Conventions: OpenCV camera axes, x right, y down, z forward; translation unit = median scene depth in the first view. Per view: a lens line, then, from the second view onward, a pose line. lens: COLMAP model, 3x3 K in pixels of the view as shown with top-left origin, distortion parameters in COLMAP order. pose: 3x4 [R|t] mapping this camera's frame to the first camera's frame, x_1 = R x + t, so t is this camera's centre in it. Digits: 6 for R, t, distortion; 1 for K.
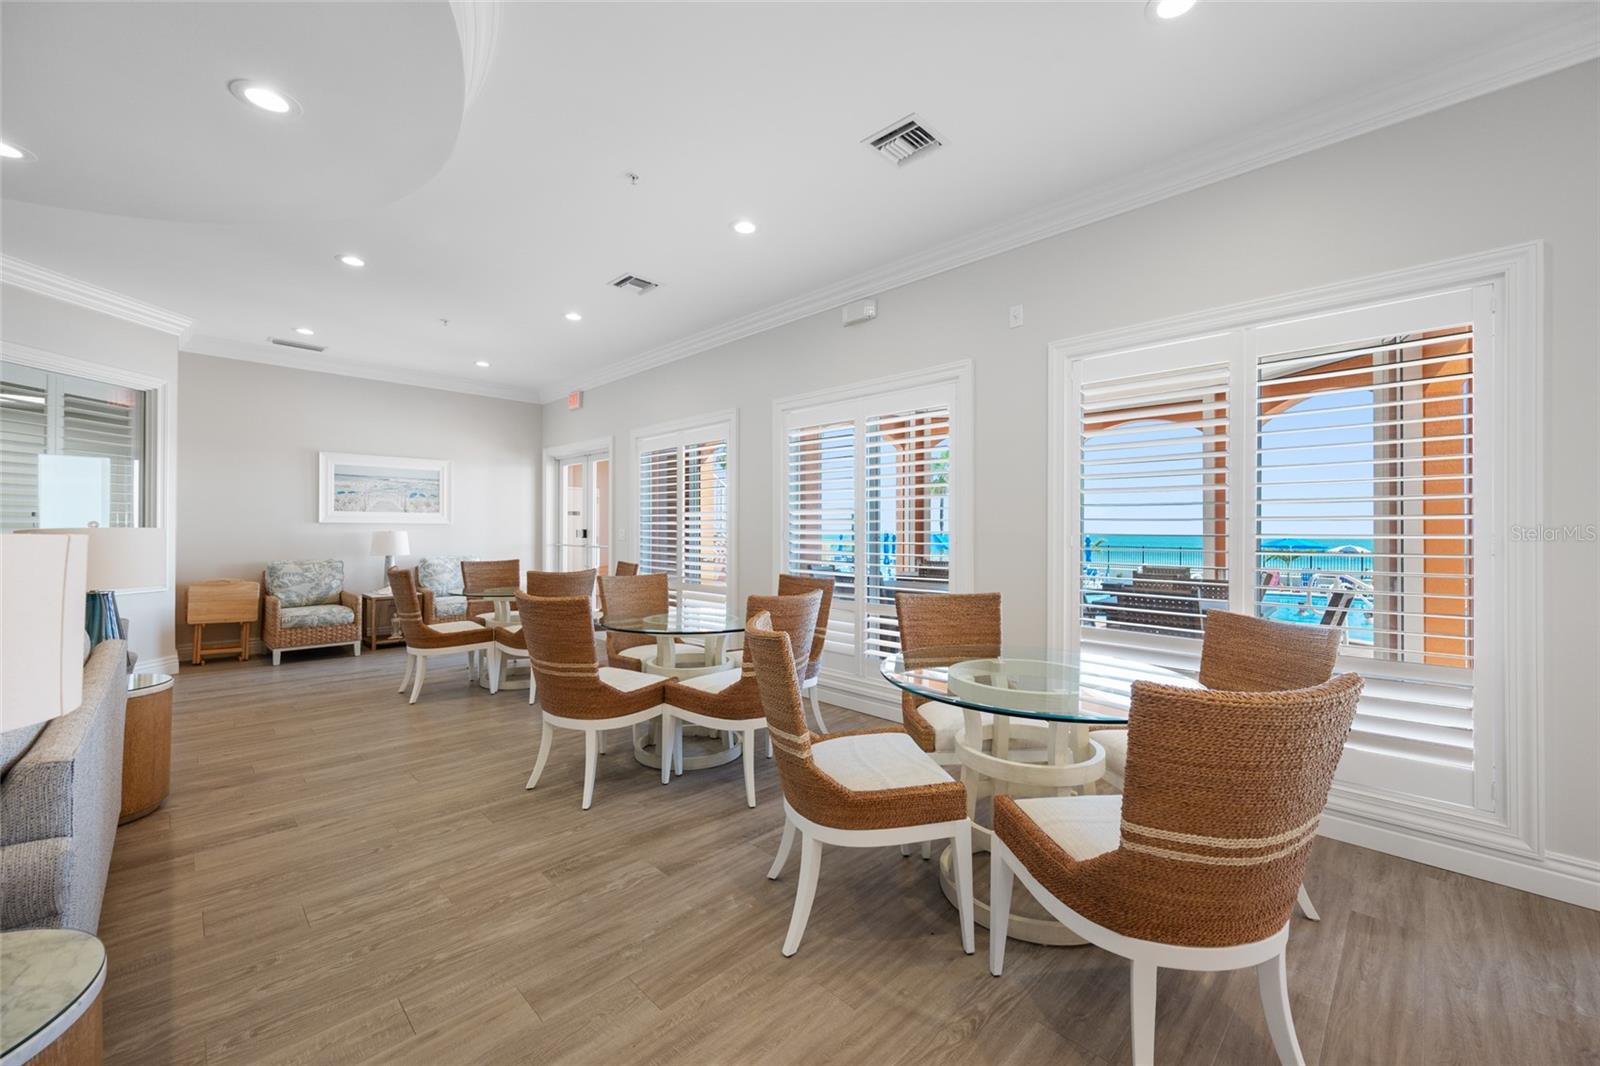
lens RADIAL K [[631.2, 0, 803.4], [0, 631.2, 525.9], [0, 0, 1]] dist [0.000640, -0.000123]
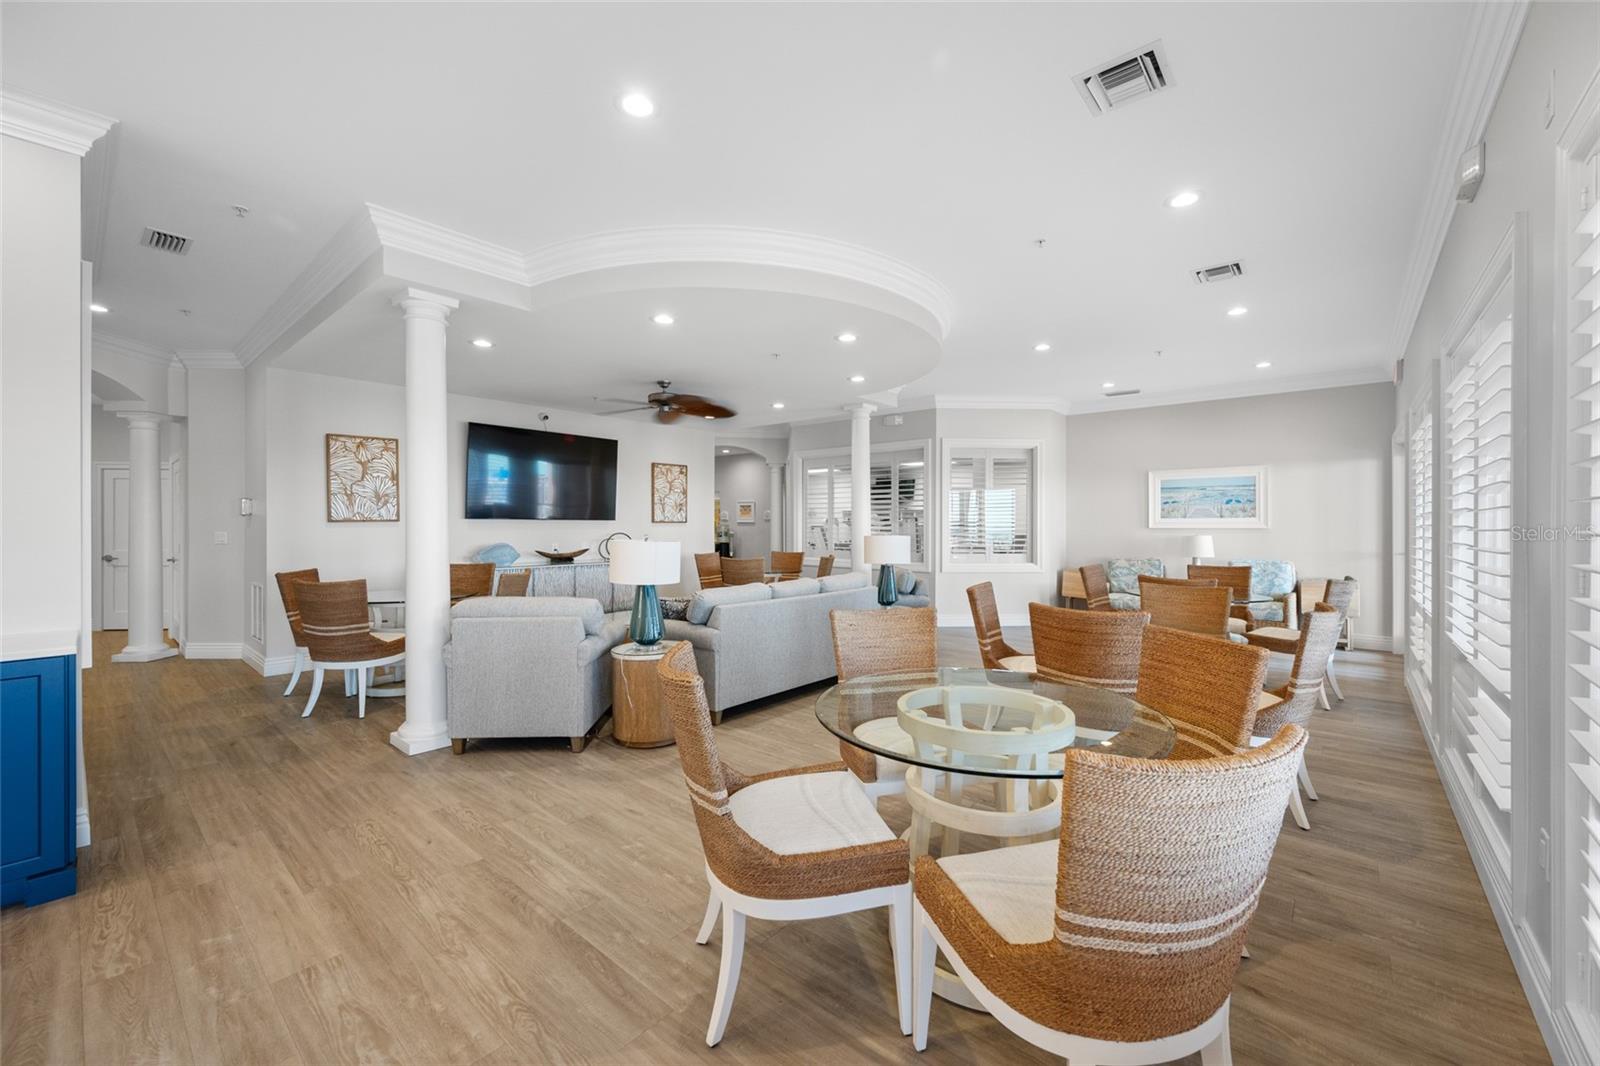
lens RADIAL K [[631.2, 0, 803.4], [0, 631.2, 525.9], [0, 0, 1]] dist [0.000640, -0.000123]
pose [[0.075886, -0.003456, -0.997111, 0.418029], [0.006212, 0.999976, -0.002993, -0.009993], [0.997097, -0.005967, 0.075906, 0.224692]]
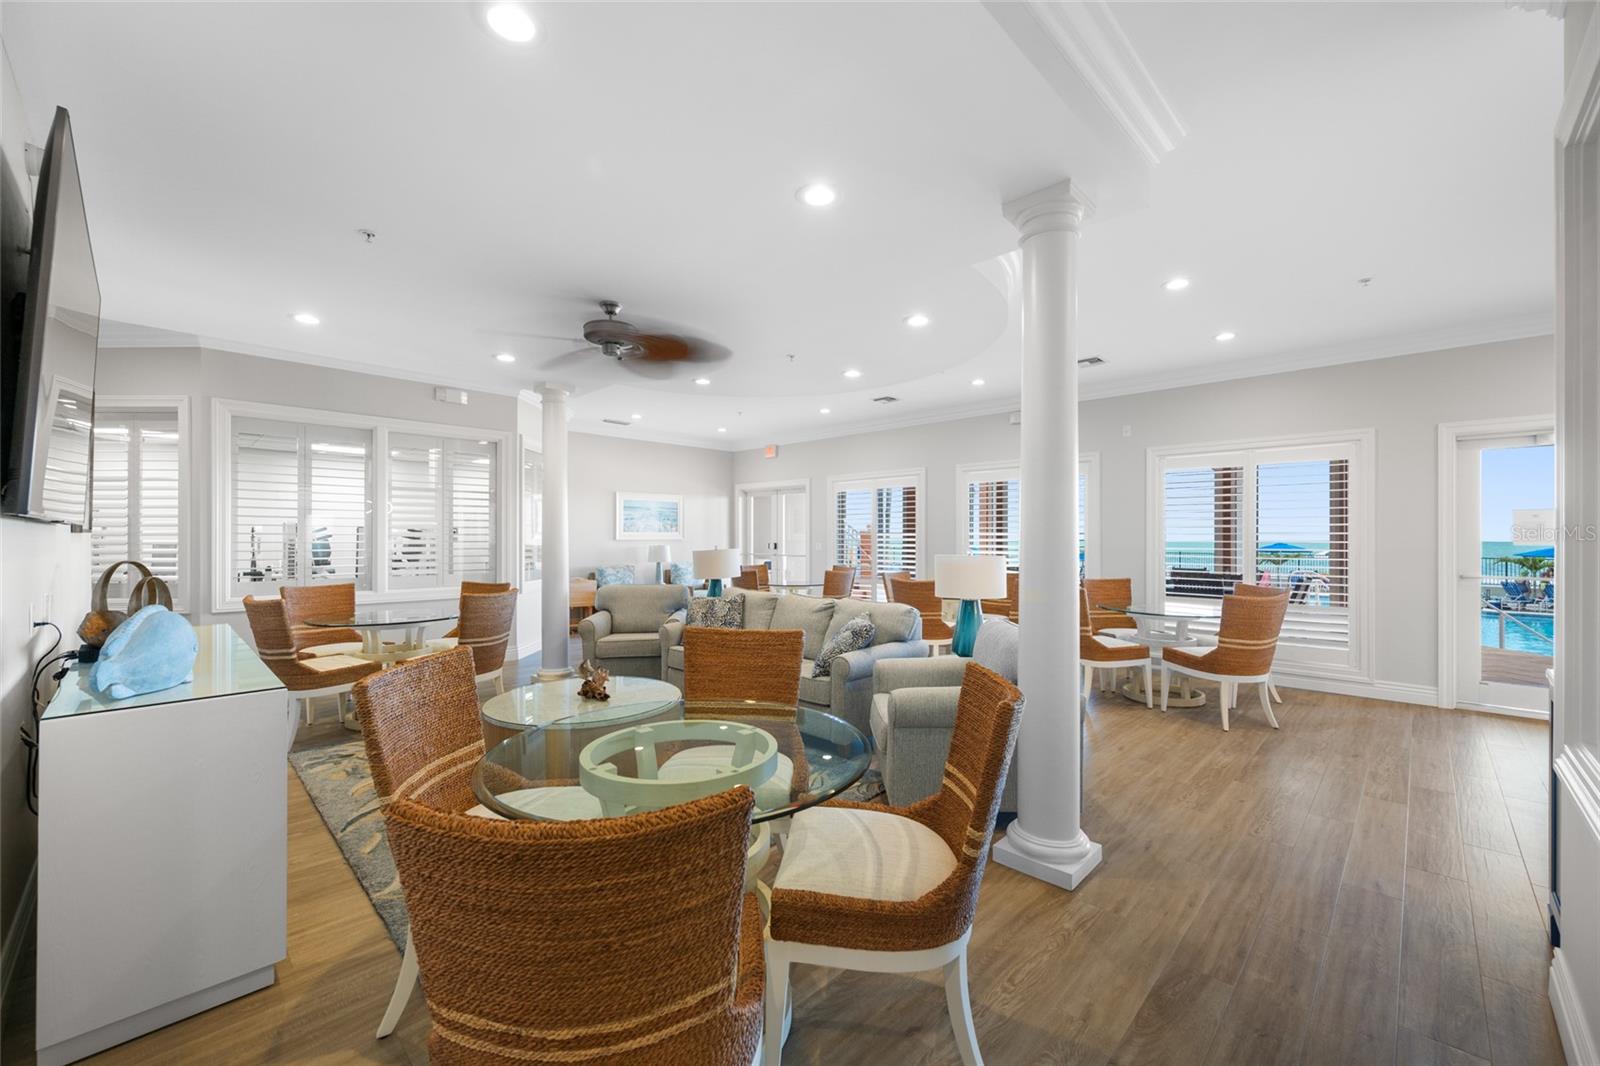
lens RADIAL K [[639.3, 0, 800.0], [0, 639.3, 533.0], [0, 0, 1]] dist [-0.000554, 0.000109]
pose [[0.999953, -0.004003, 0.008792, -0.352104], [0.003996, 0.999992, 0.000812, -0.020591], [-0.008795, -0.000777, 0.999961, -0.479135]]
